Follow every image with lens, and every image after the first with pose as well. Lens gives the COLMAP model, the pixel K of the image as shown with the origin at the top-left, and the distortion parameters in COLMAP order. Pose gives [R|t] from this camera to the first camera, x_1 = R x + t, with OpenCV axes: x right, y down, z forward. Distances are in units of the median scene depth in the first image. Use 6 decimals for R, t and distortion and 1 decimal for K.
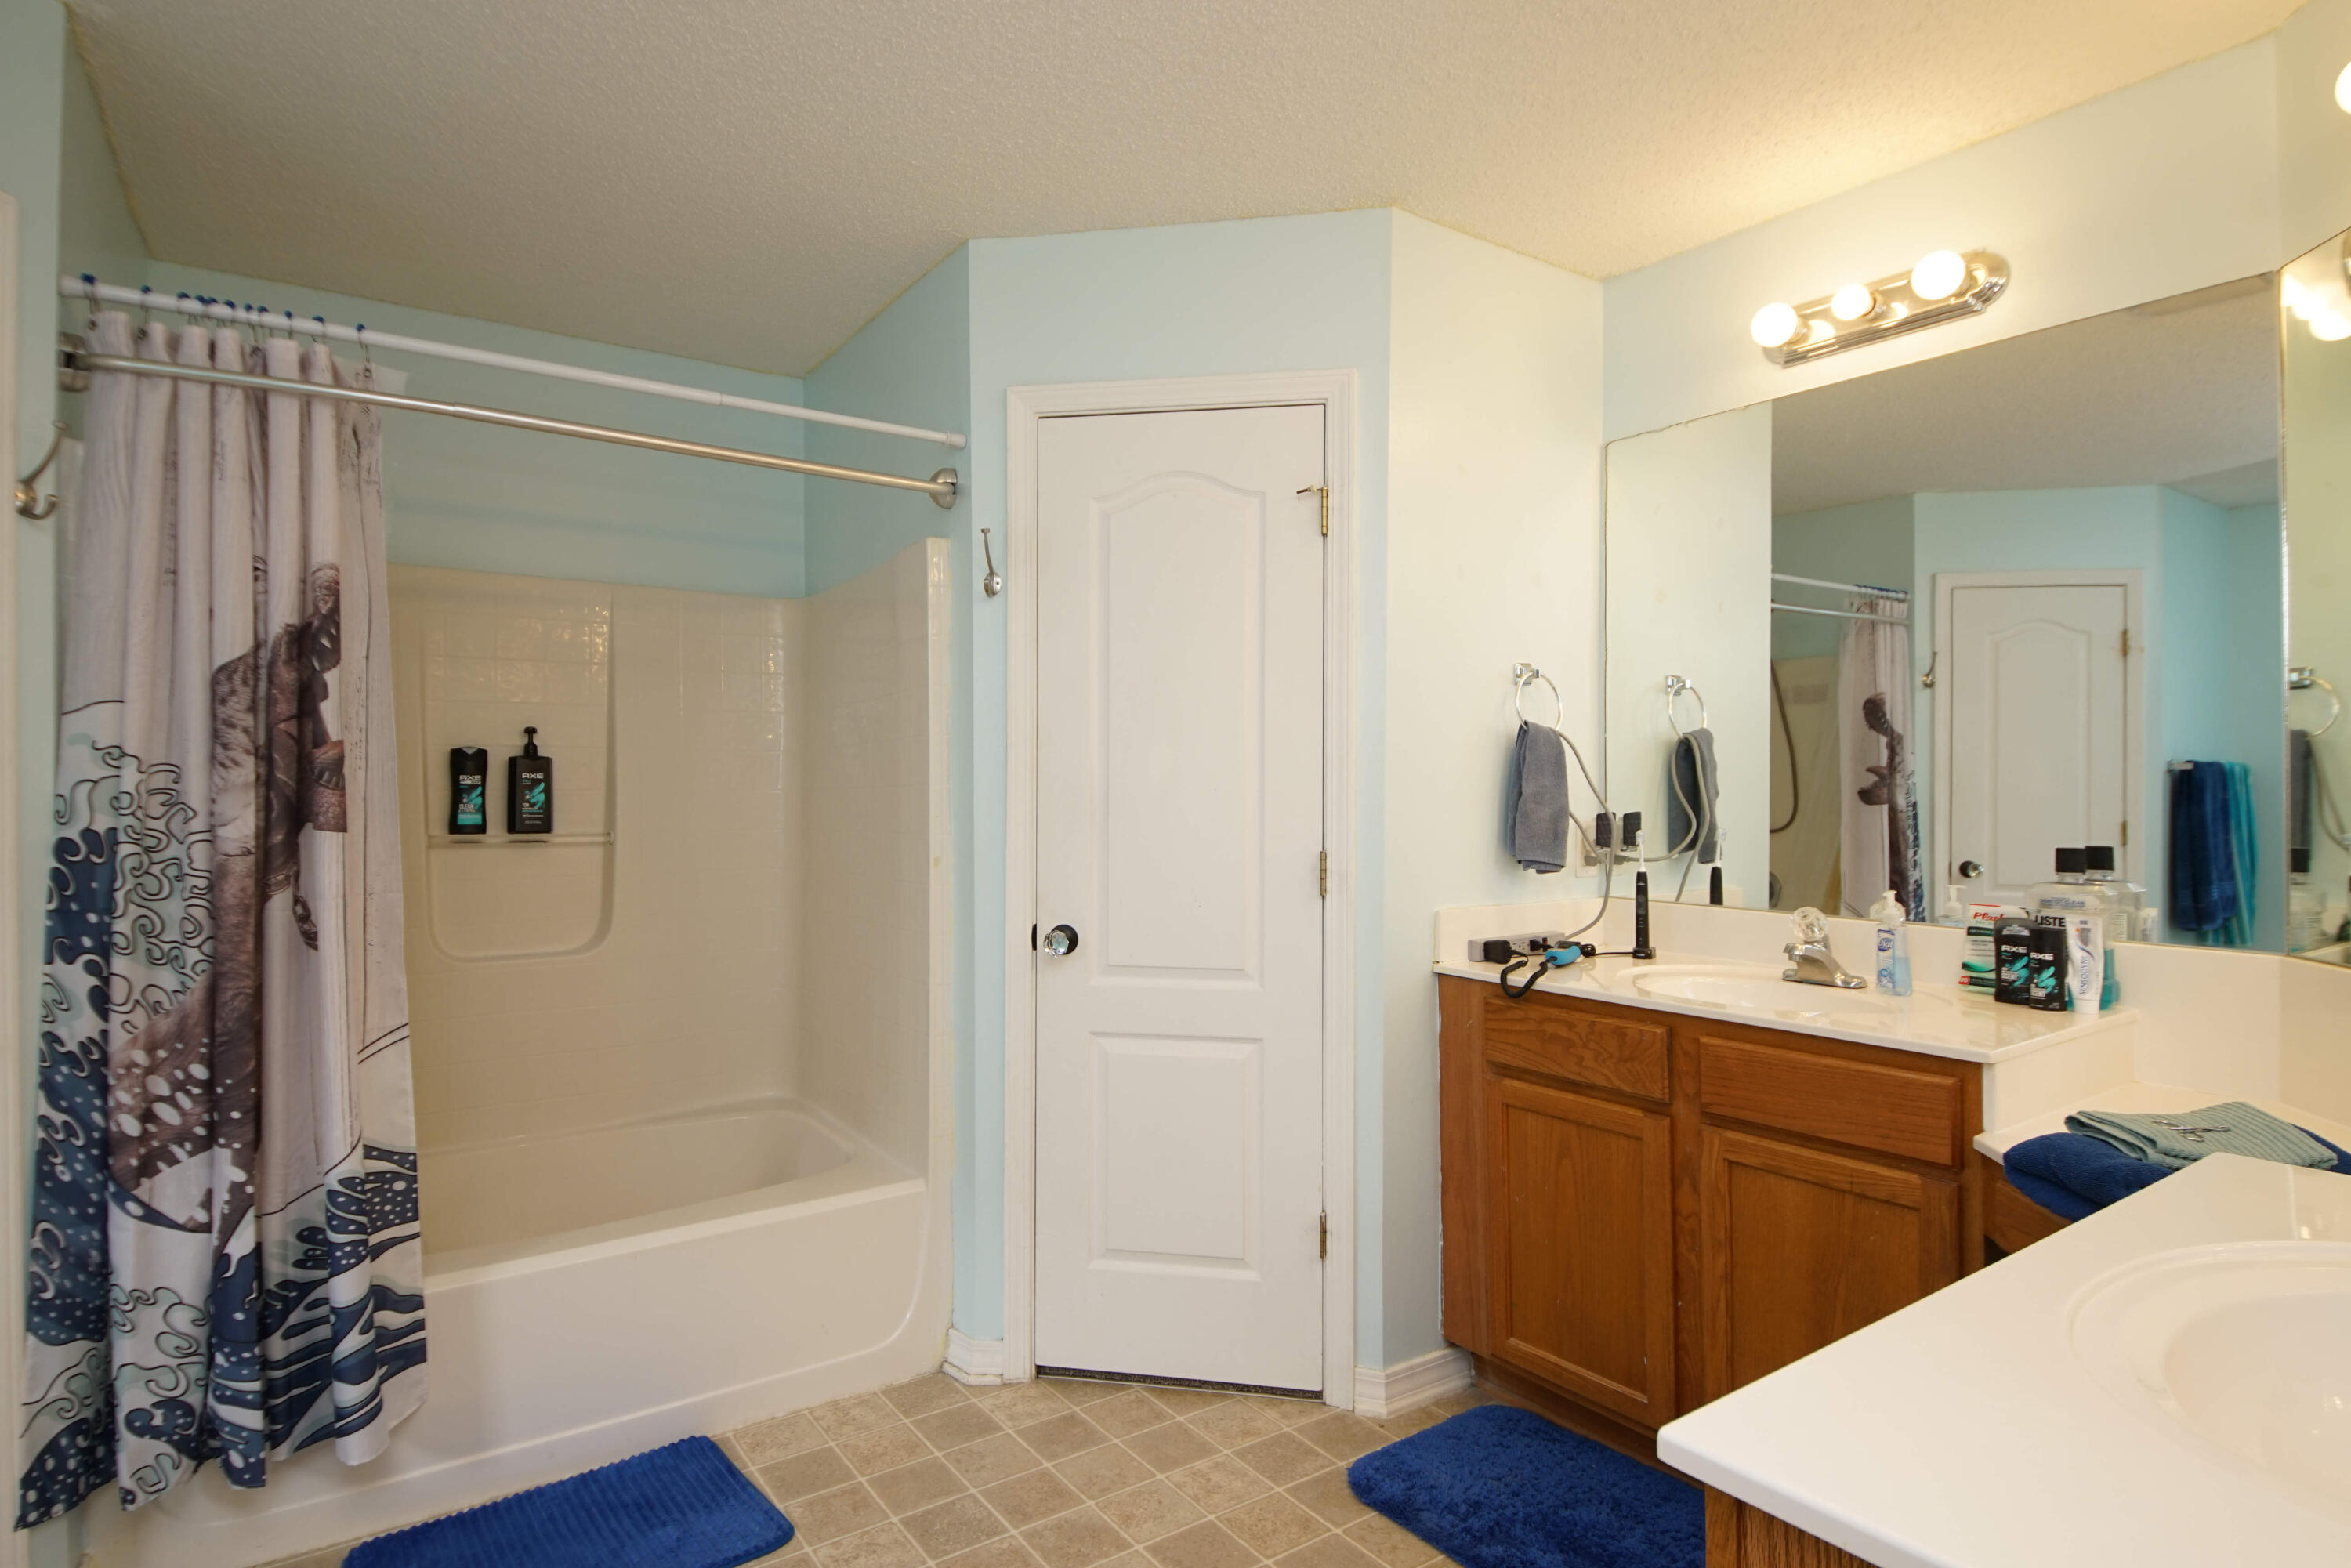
lens RADIAL K [[1254.9, 0, 1150.6], [0, 1254.9, 772.3], [0, 0, 1]] dist [0.039507, -0.039080]
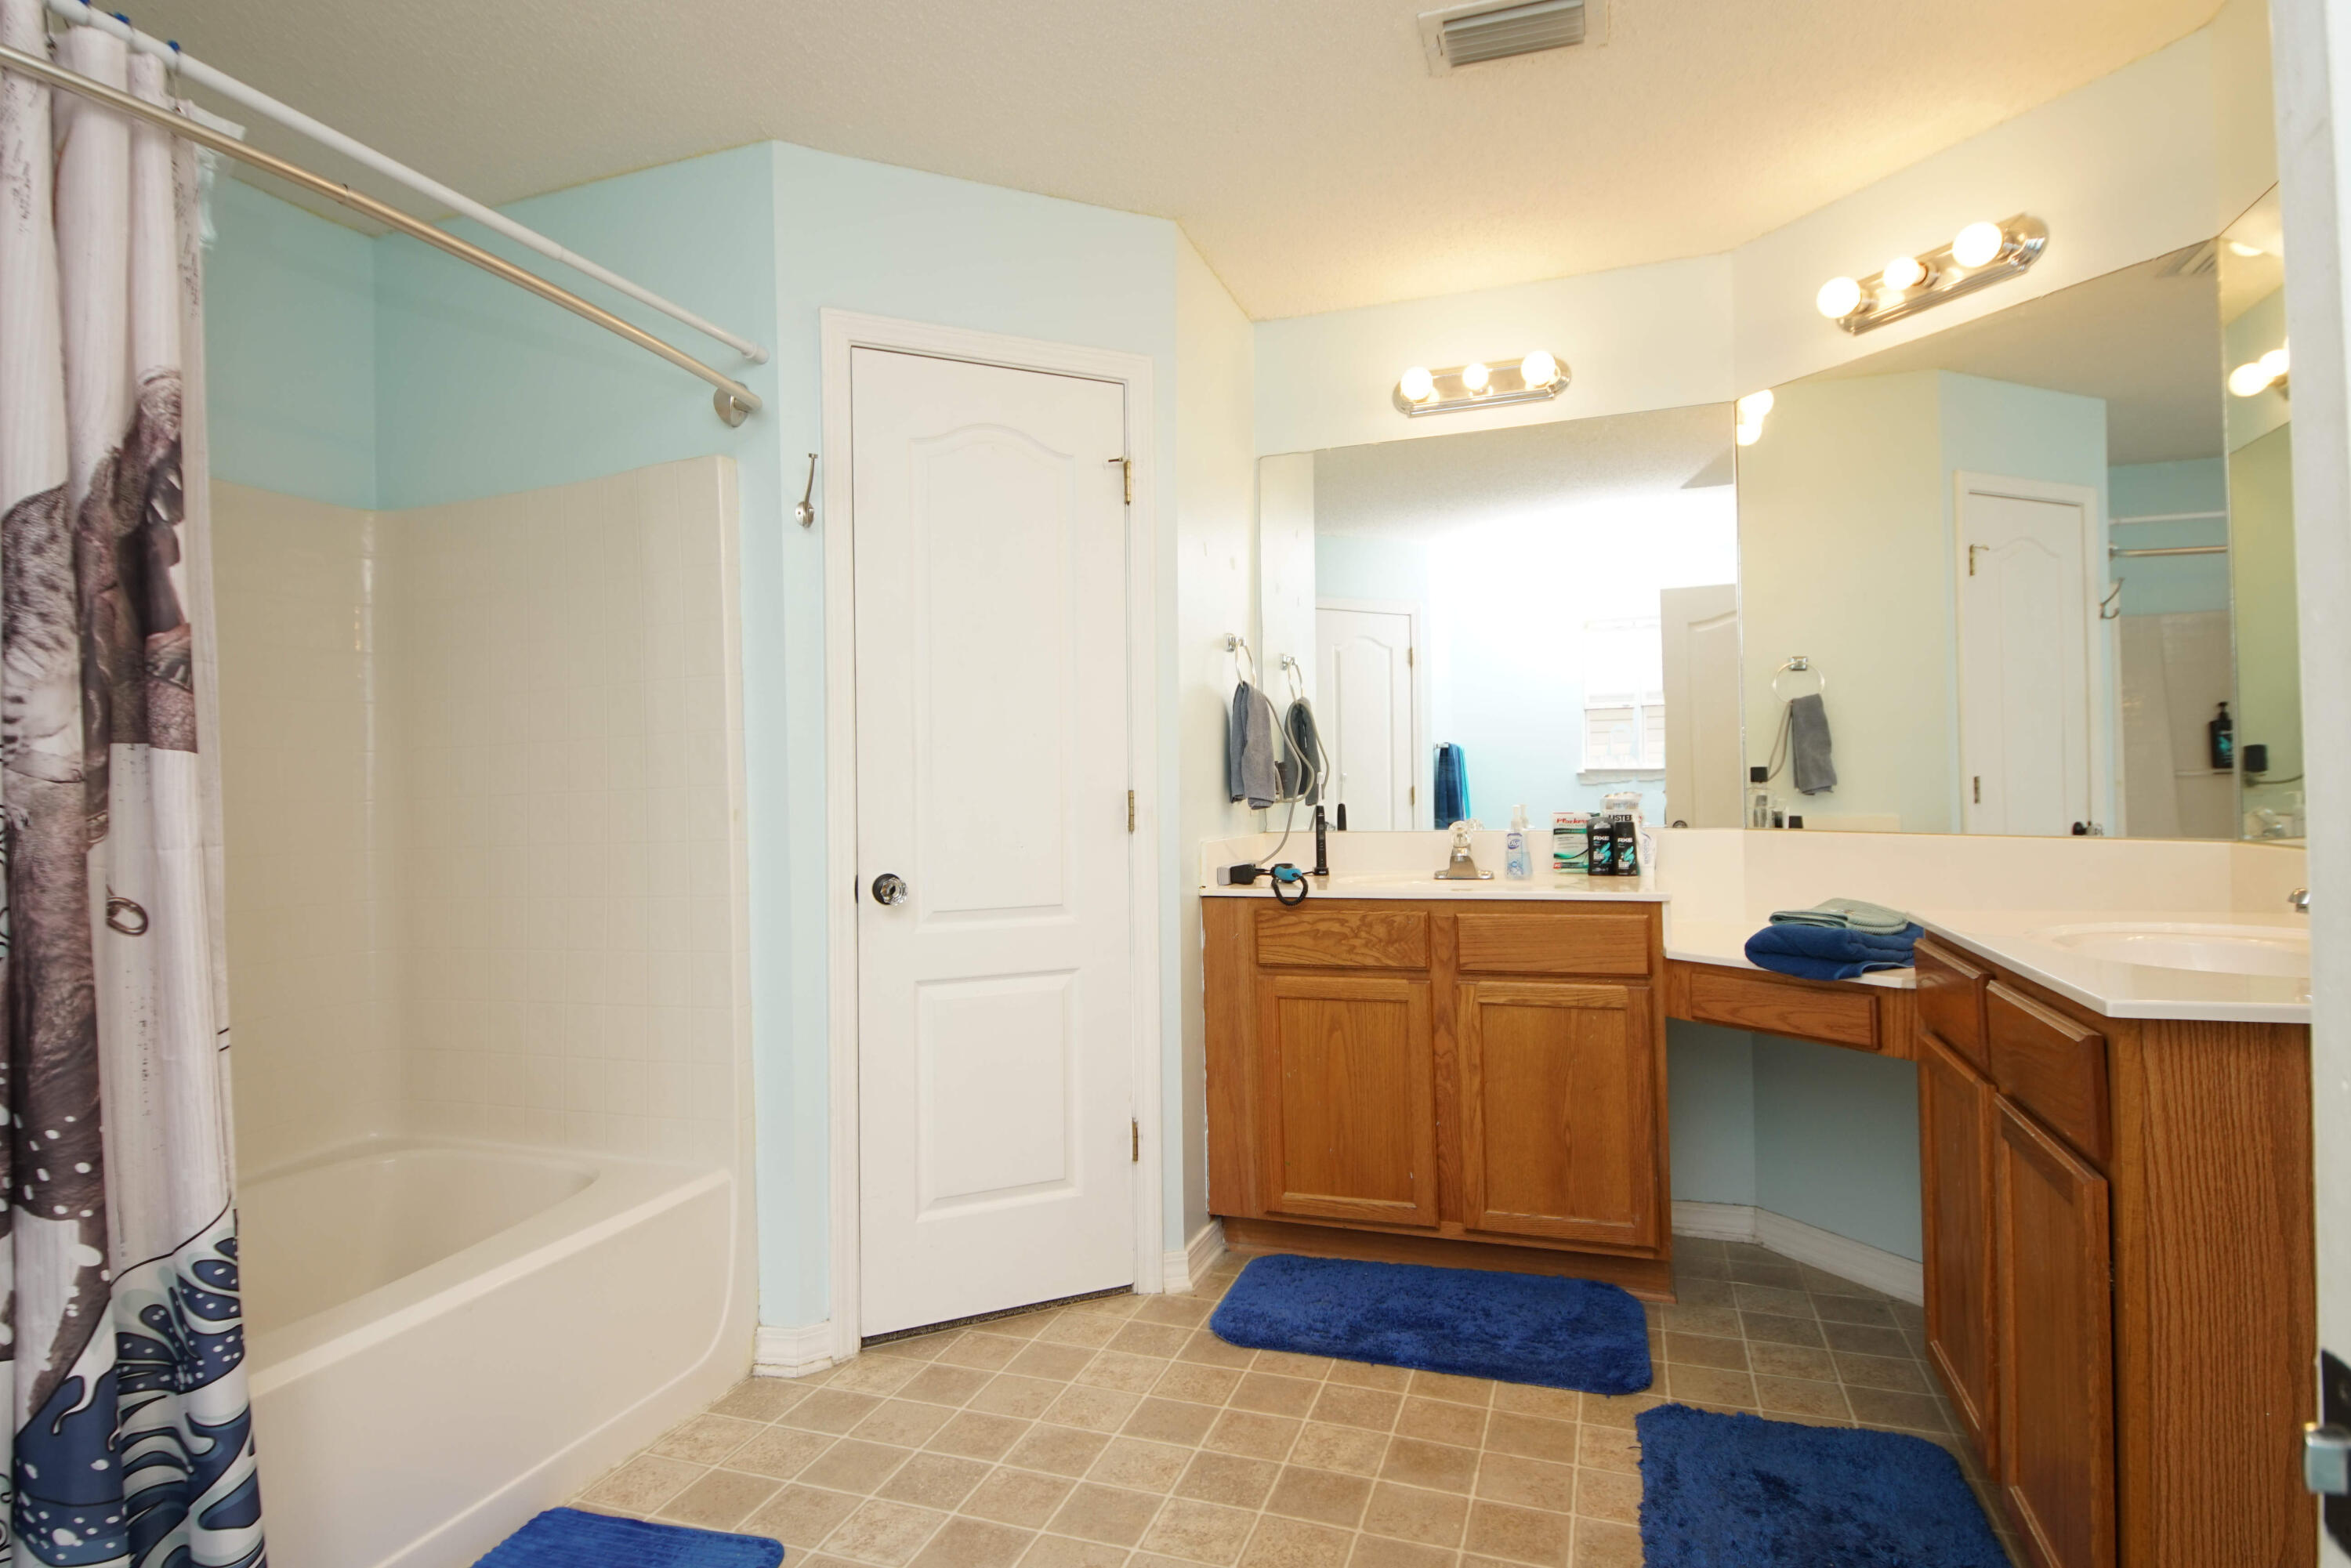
lens RADIAL K [[1254.9, 0, 1150.6], [0, 1254.9, 772.3], [0, 0, 1]] dist [0.039507, -0.039080]
pose [[0.816180, -0.007473, 0.577750, -0.507970], [0.014543, 0.999865, -0.007612, 0.058721], [-0.577615, 0.014615, 0.816178, 0.099072]]
